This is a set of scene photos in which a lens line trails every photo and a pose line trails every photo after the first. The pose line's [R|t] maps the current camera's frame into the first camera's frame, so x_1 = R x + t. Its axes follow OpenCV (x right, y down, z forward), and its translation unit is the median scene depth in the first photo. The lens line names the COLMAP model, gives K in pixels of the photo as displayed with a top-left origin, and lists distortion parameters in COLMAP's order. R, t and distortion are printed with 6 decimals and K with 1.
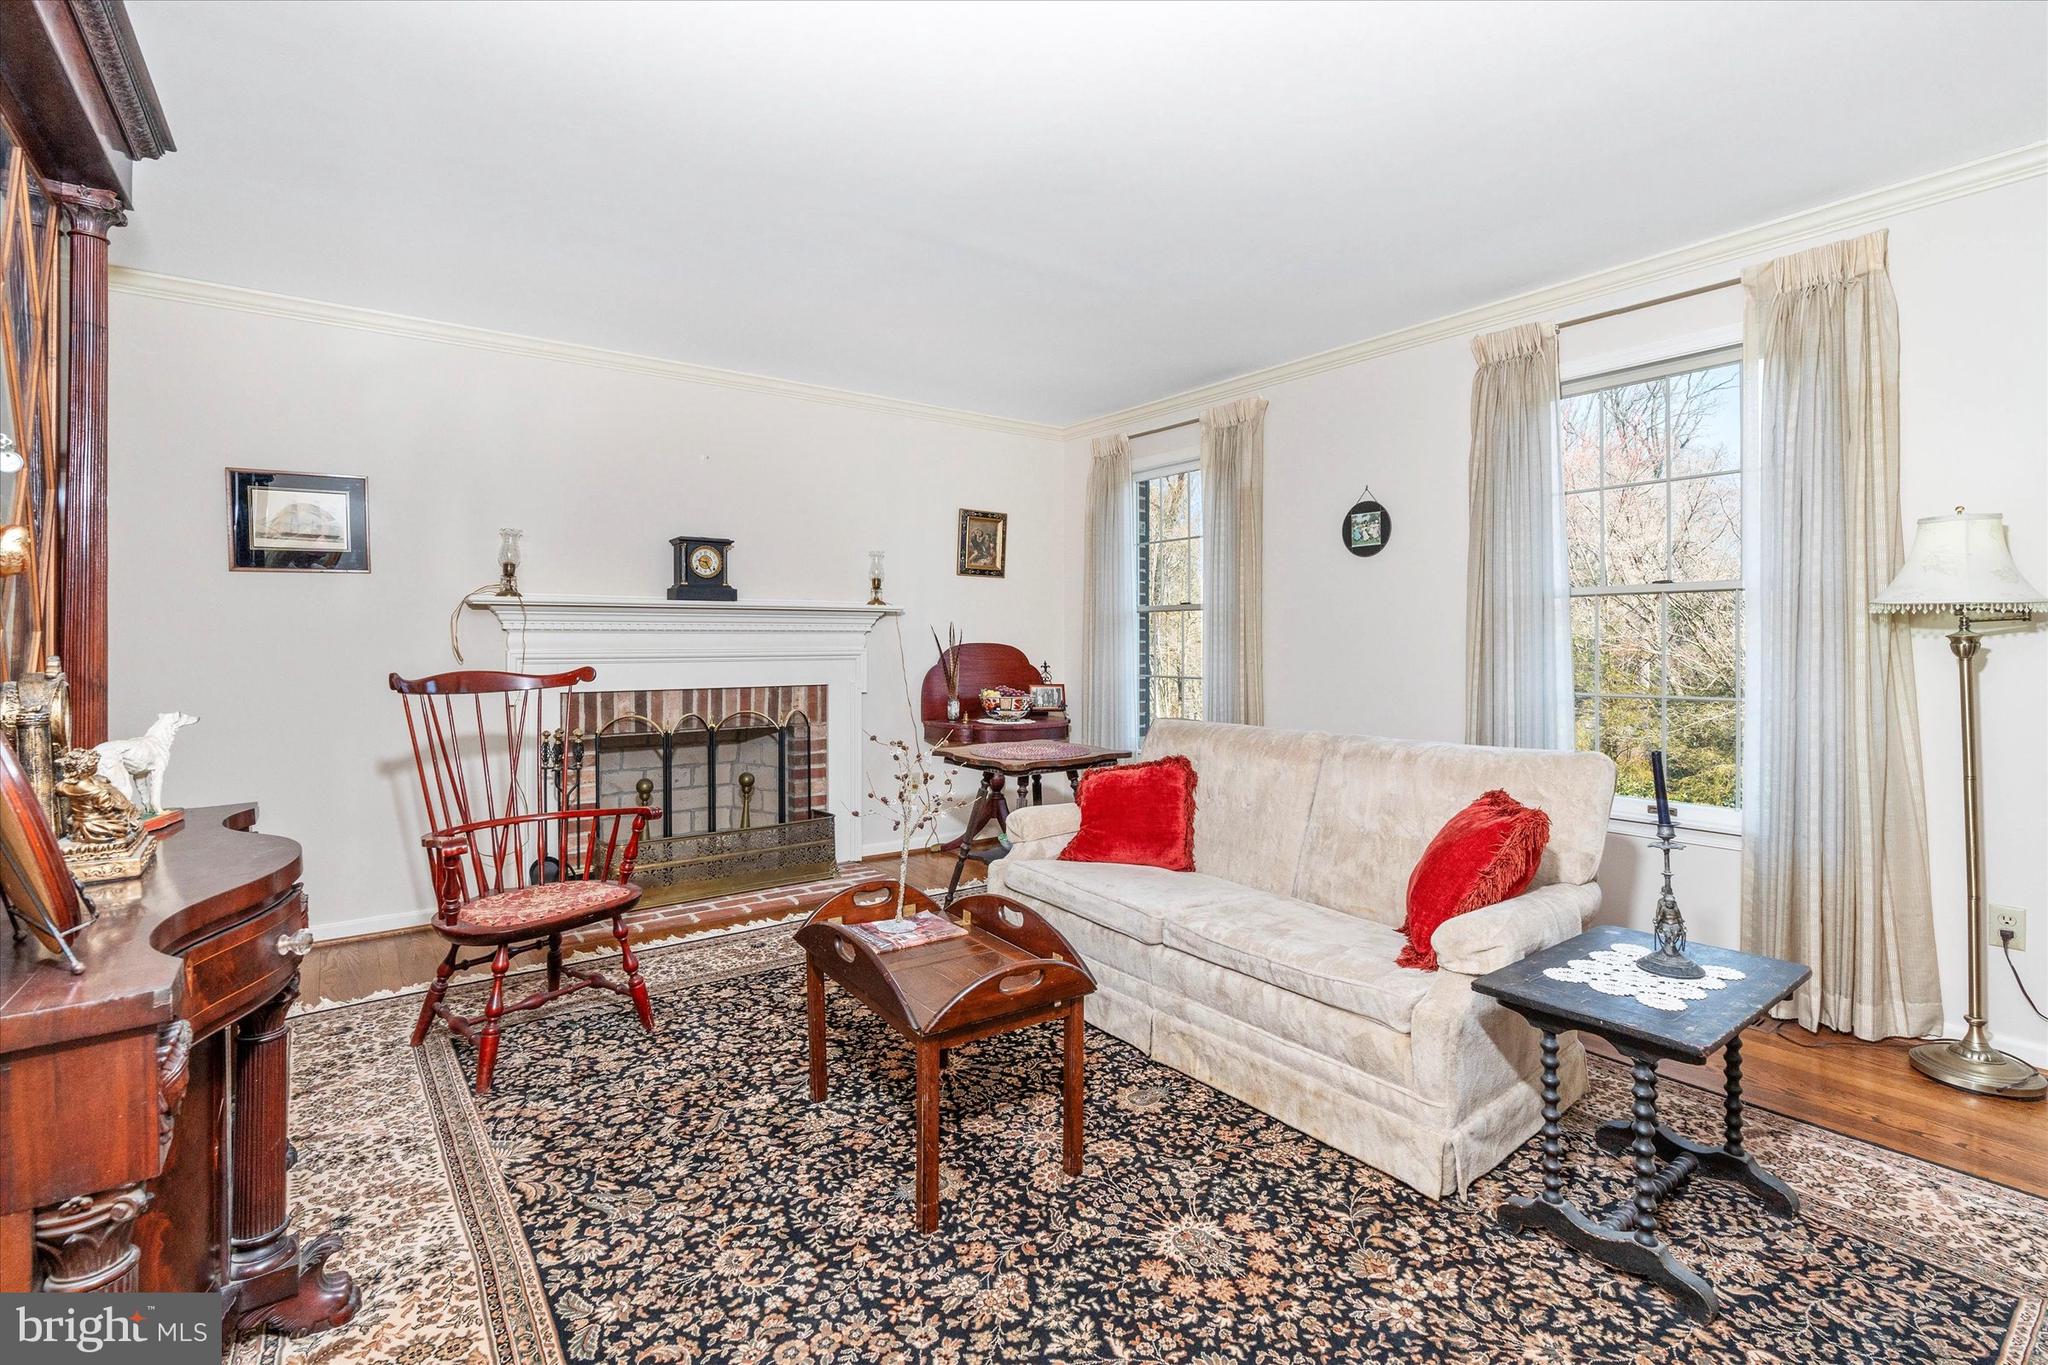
lens RADIAL K [[1022.5, 0, 1026.9], [0, 1022.5, 633.2], [0, 0, 1]] dist [-0.013881, 0.000349]
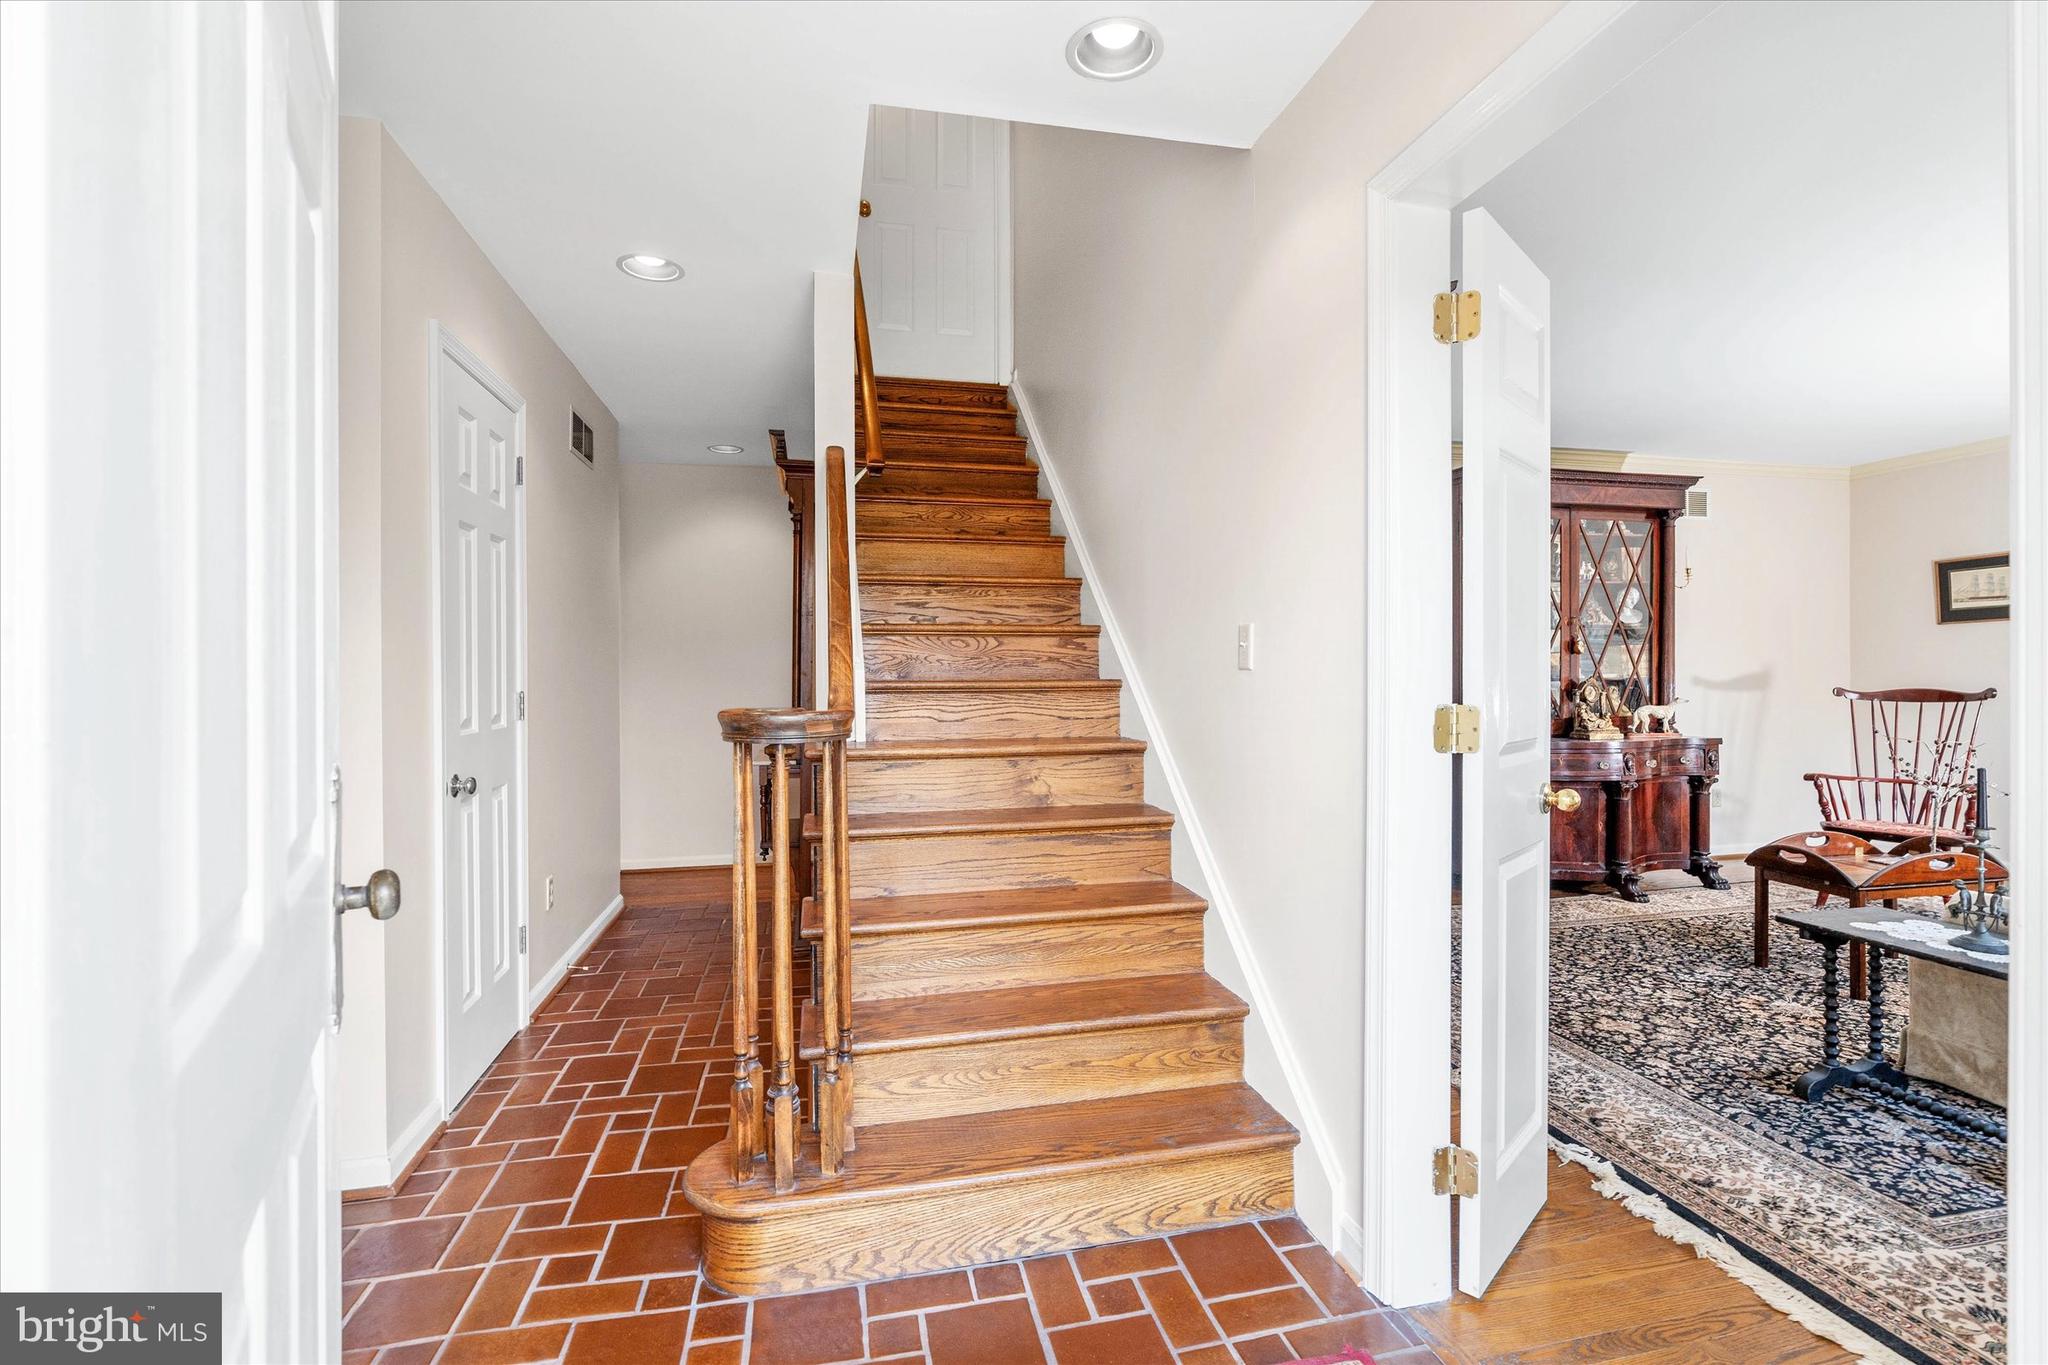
lens RADIAL K [[1022.5, 0, 1026.9], [0, 1022.5, 633.2], [0, 0, 1]] dist [-0.013881, 0.000349]
pose [[-0.333442, 0.005845, -0.942752, 1.511155], [-0.002178, 0.999973, 0.006970, -0.065181], [0.942768, 0.004377, -0.333421, 0.181454]]
